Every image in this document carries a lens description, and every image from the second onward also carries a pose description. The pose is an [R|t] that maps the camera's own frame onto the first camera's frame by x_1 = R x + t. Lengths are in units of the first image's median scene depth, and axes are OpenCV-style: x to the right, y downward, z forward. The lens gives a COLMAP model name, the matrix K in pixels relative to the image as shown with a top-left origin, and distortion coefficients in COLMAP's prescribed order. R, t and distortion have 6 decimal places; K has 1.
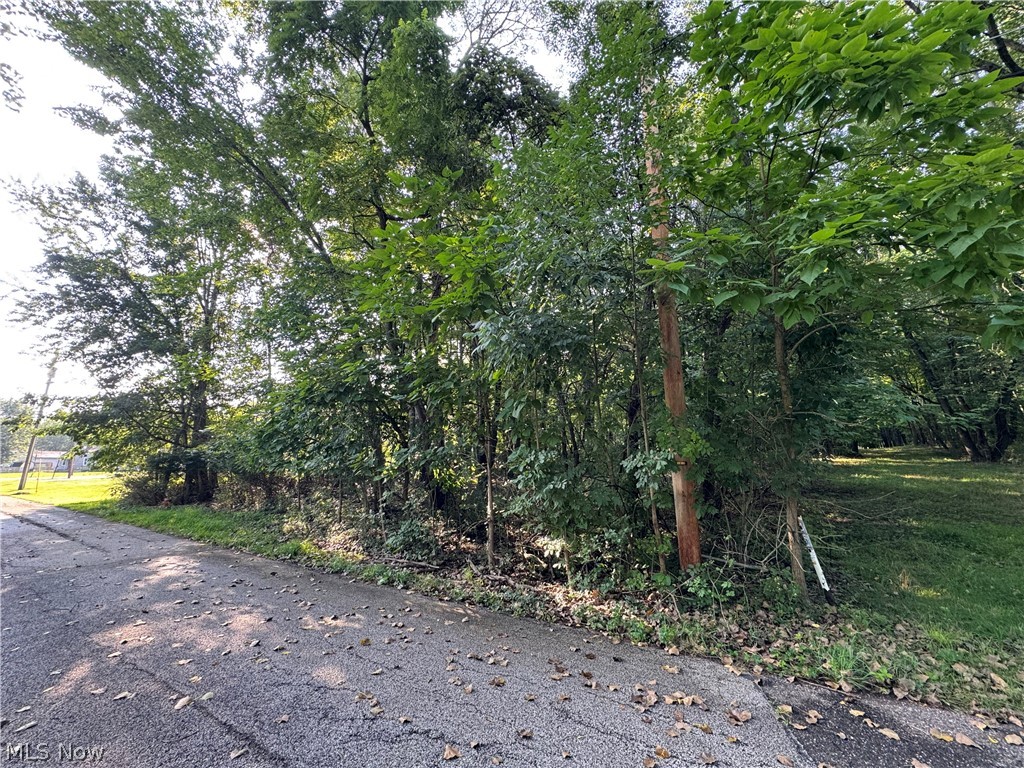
lens RADIAL K [[409.0, 0, 512.0], [0, 409.0, 384.0], [0, 0, 1]] dist [-0.001462, -0.000190]
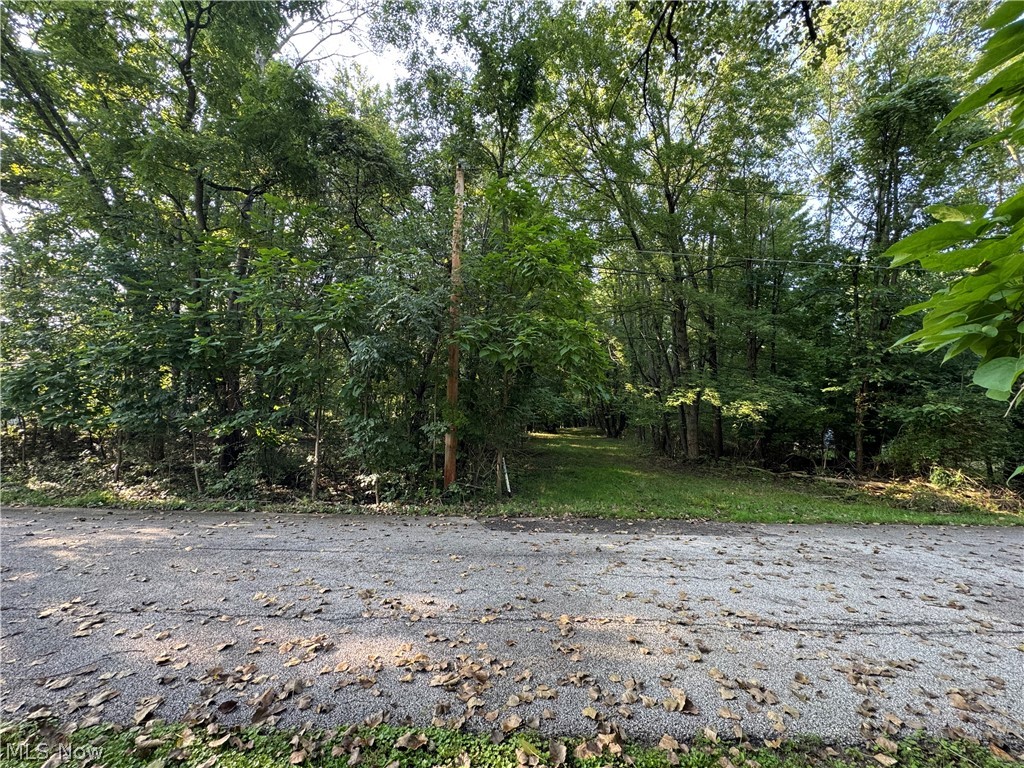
lens RADIAL K [[409.0, 0, 512.0], [0, 409.0, 384.0], [0, 0, 1]] dist [-0.001462, -0.000190]
pose [[0.839697, 0.094477, 0.534774, -0.335211], [-0.131659, 0.990788, 0.031690, -0.093934], [-0.526854, -0.097017, 0.844401, -0.622800]]
